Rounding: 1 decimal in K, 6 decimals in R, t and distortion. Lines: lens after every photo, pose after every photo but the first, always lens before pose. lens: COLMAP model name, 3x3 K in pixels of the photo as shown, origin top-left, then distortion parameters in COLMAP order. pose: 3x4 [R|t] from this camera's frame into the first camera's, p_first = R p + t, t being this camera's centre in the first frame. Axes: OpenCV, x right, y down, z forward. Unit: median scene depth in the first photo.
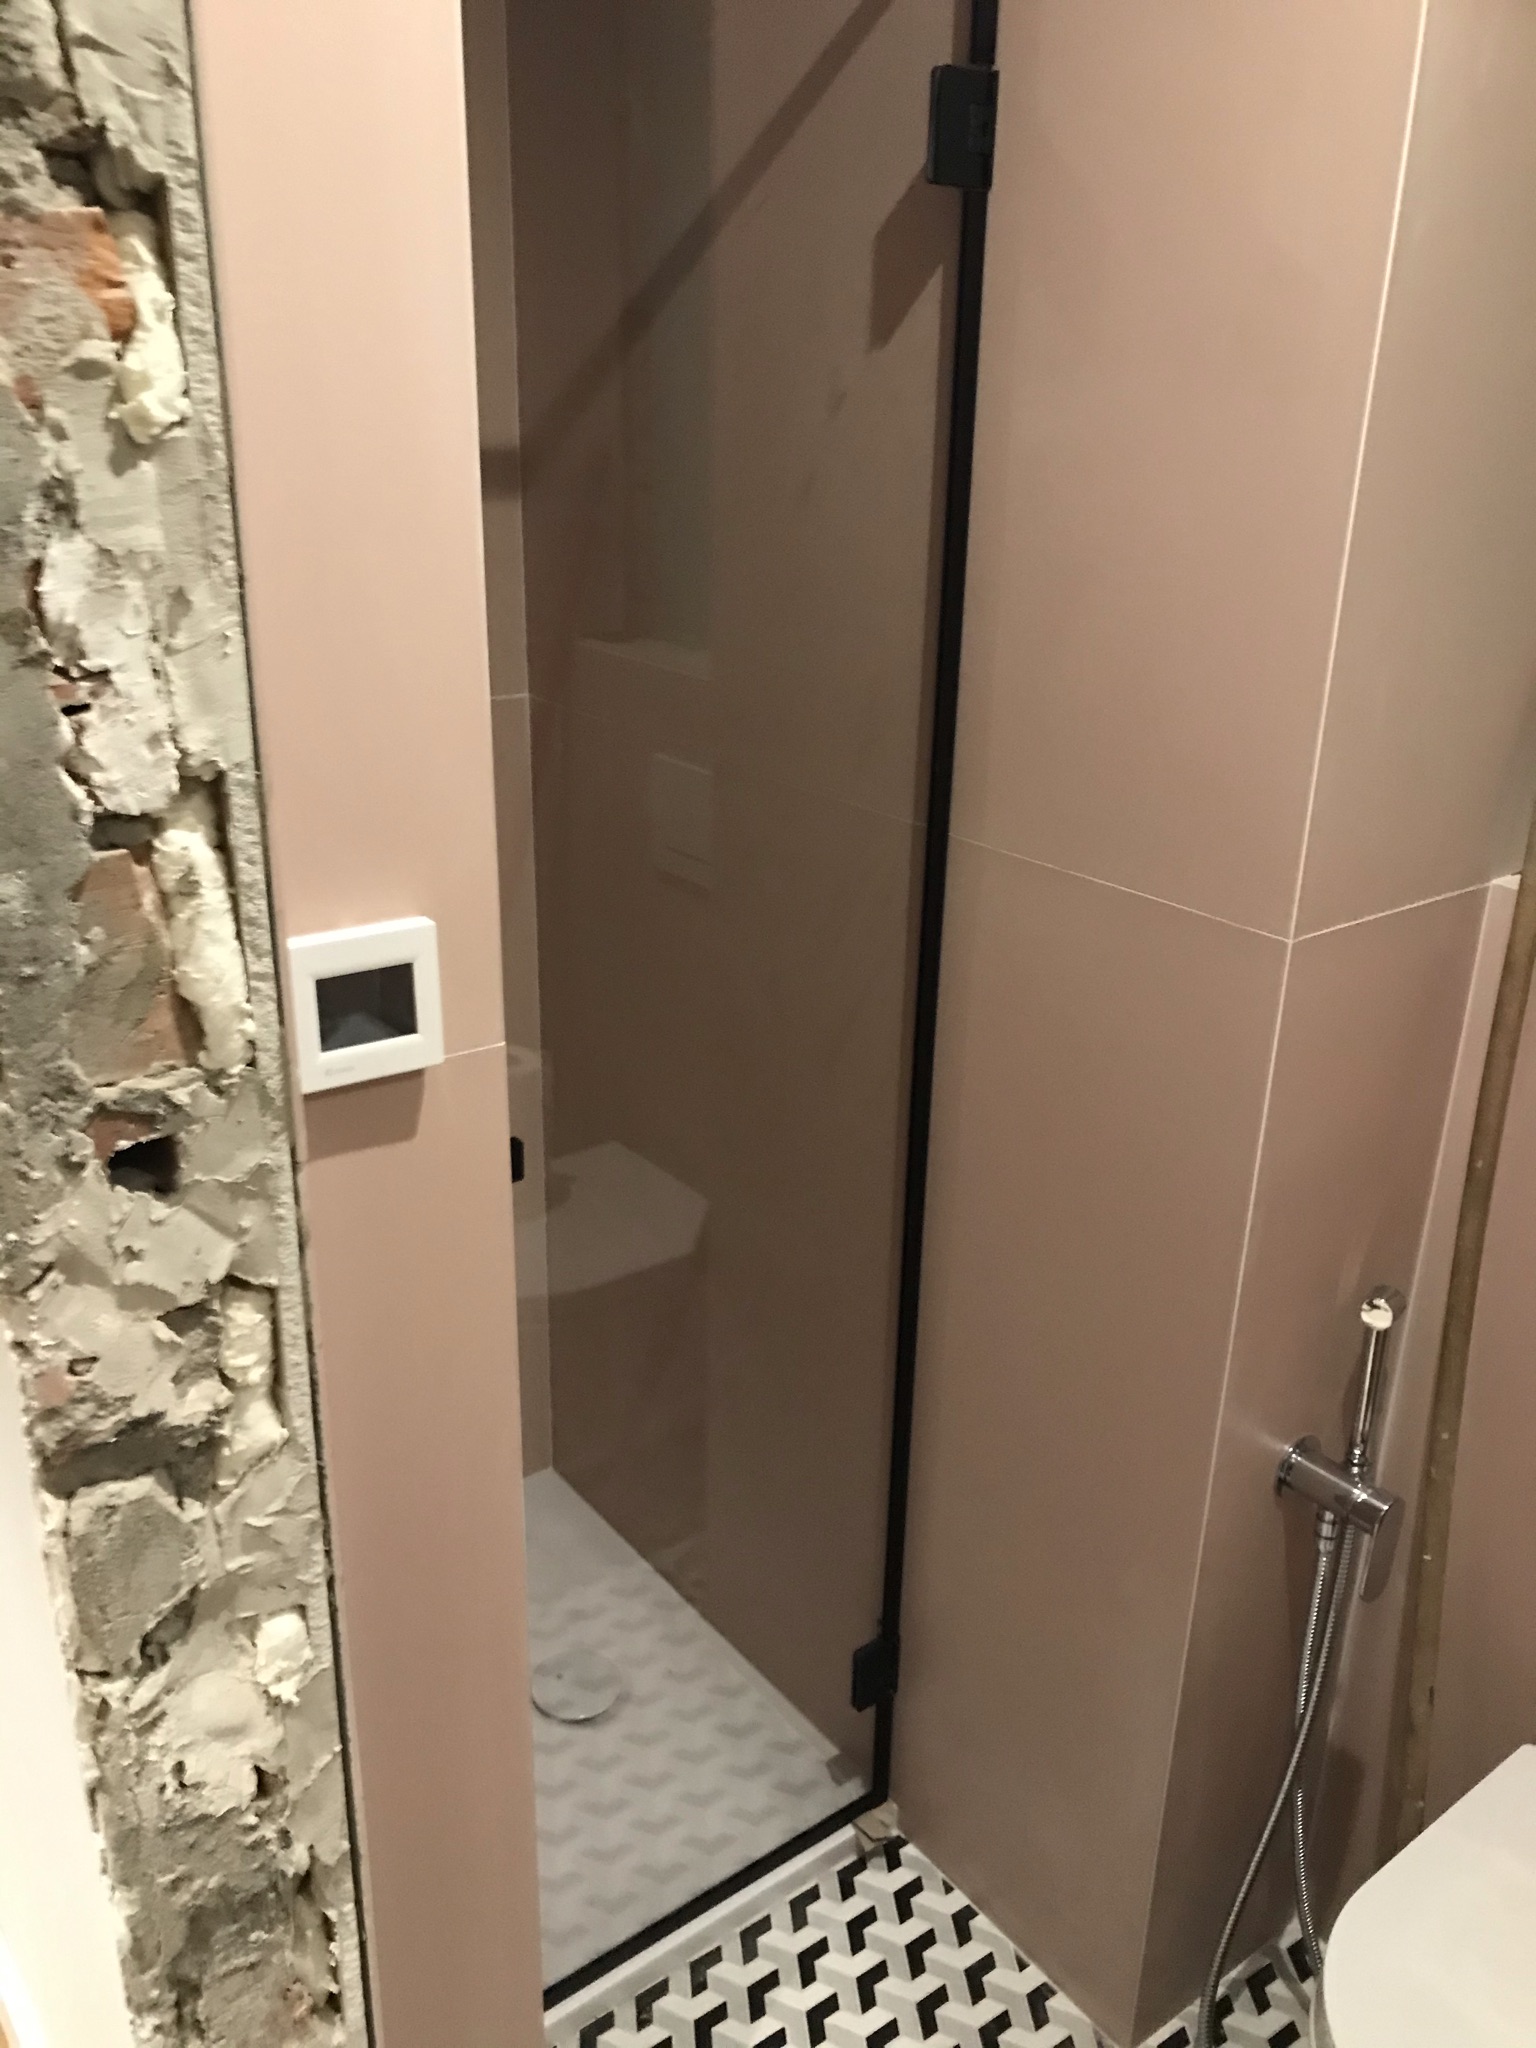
lens RADIAL K [[1744.3, 0, 757.5], [0, 1744.3, 1015.0], [0, 0, 1]] dist [-0.043067, 0.070818]
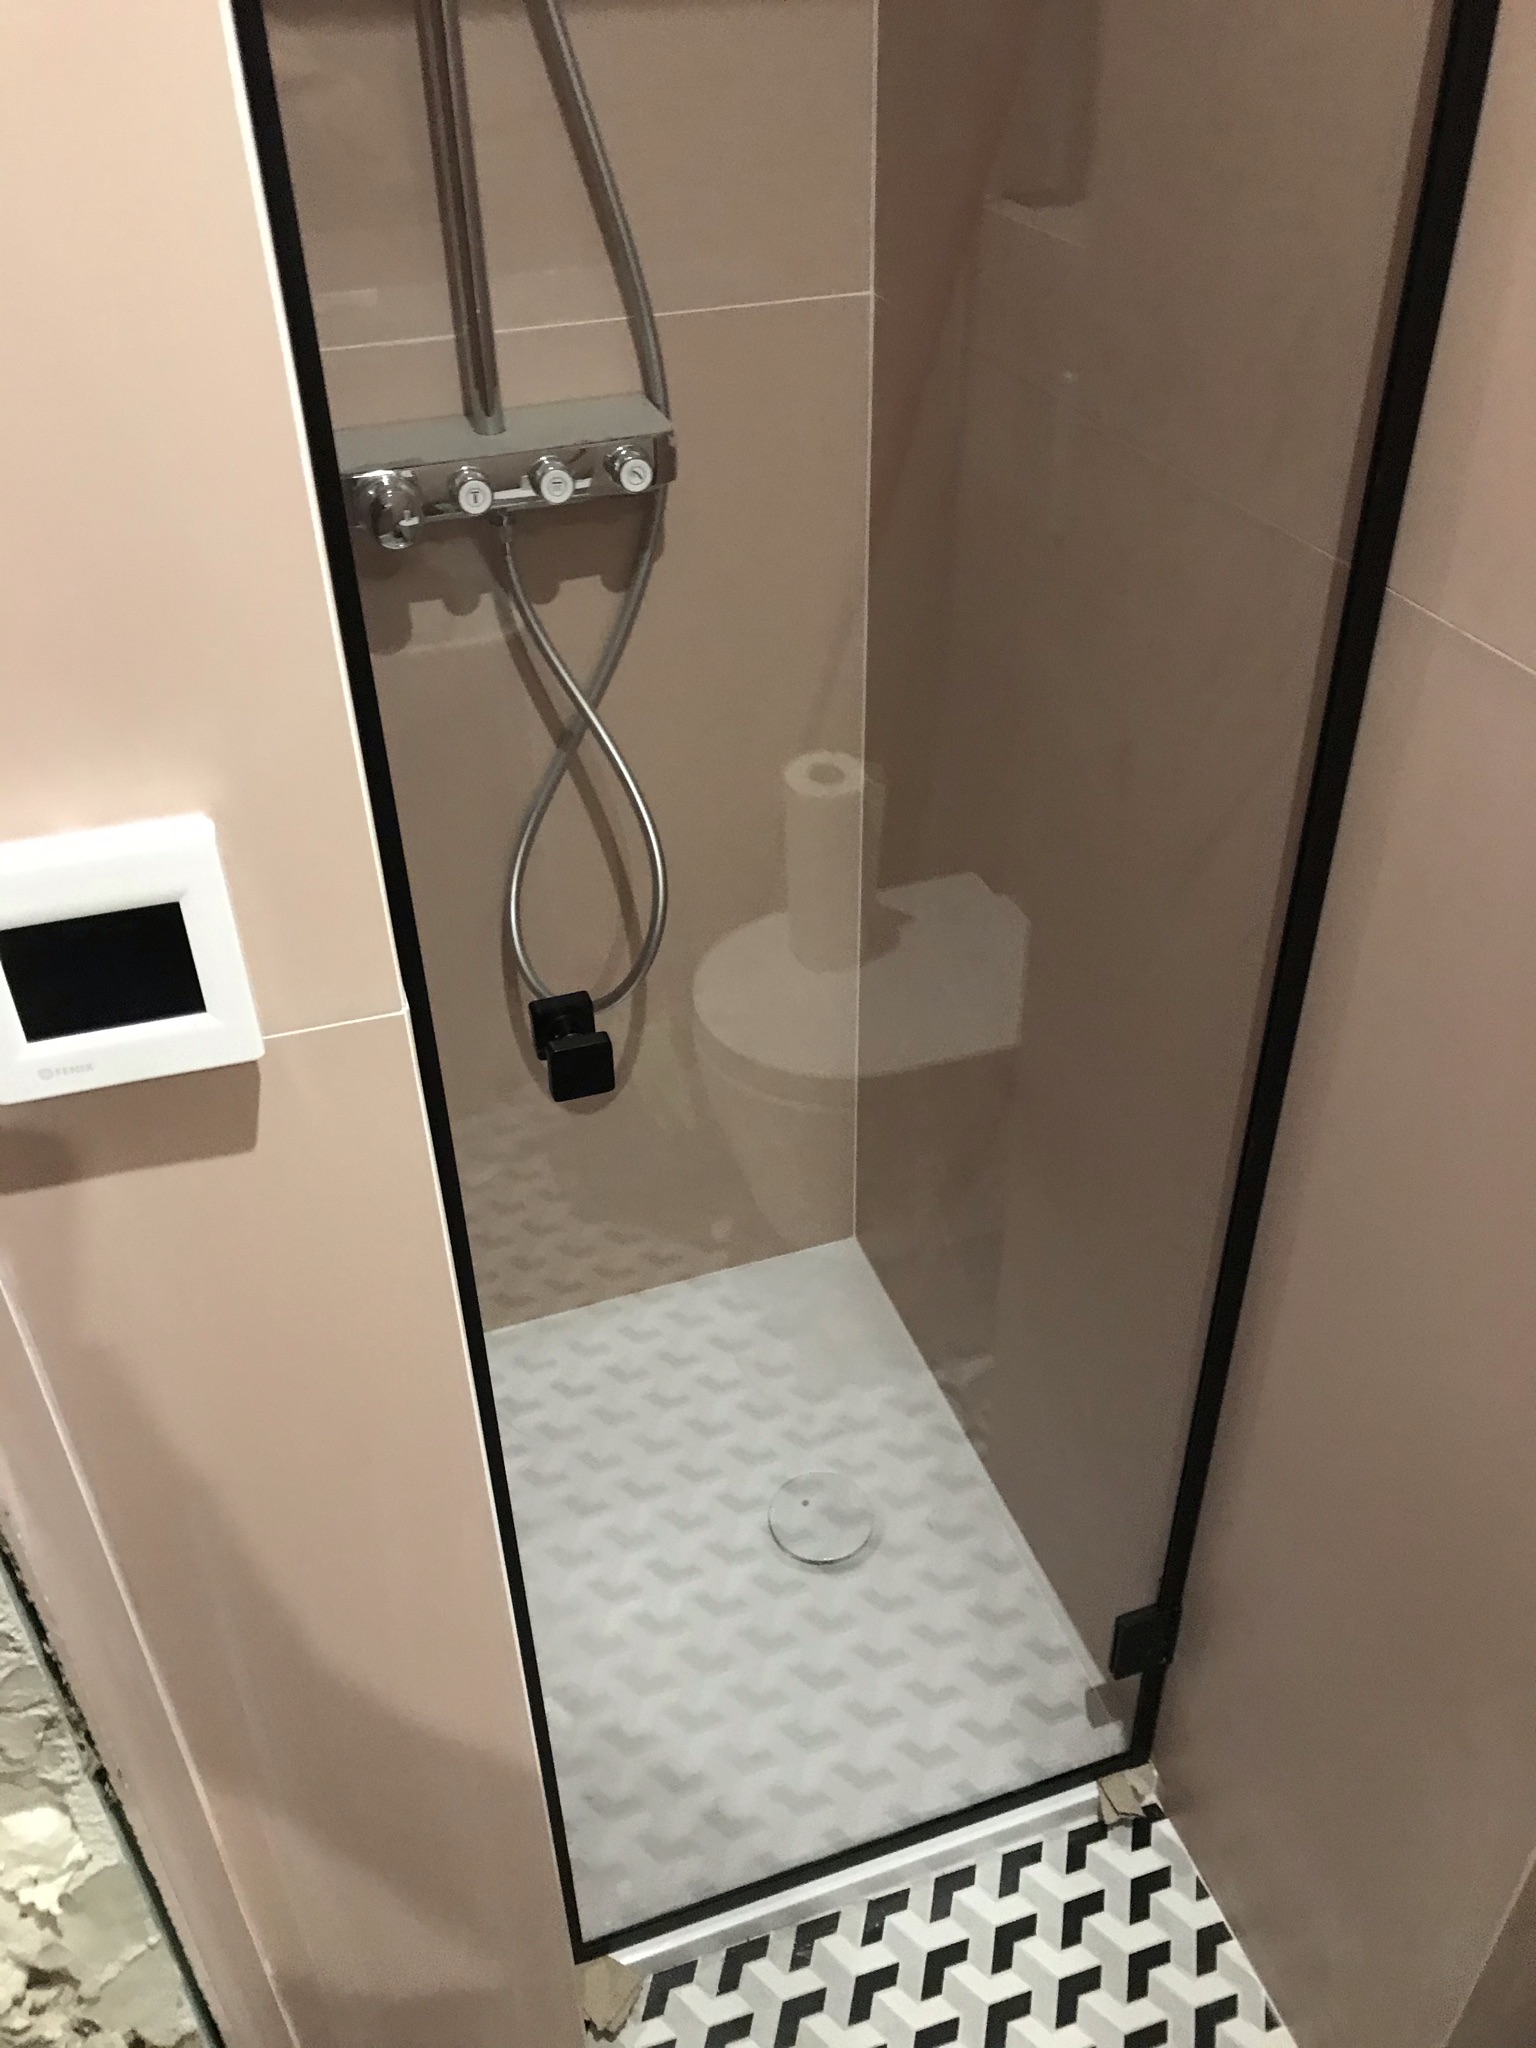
lens RADIAL K [[1744.3, 0, 757.5], [0, 1744.3, 1015.0], [0, 0, 1]] dist [-0.043067, 0.070818]
pose [[0.950178, 0.147848, -0.274414, 0.149842], [-0.076363, 0.963938, 0.254934, -0.162674], [0.302209, -0.221278, 0.927203, 0.558650]]
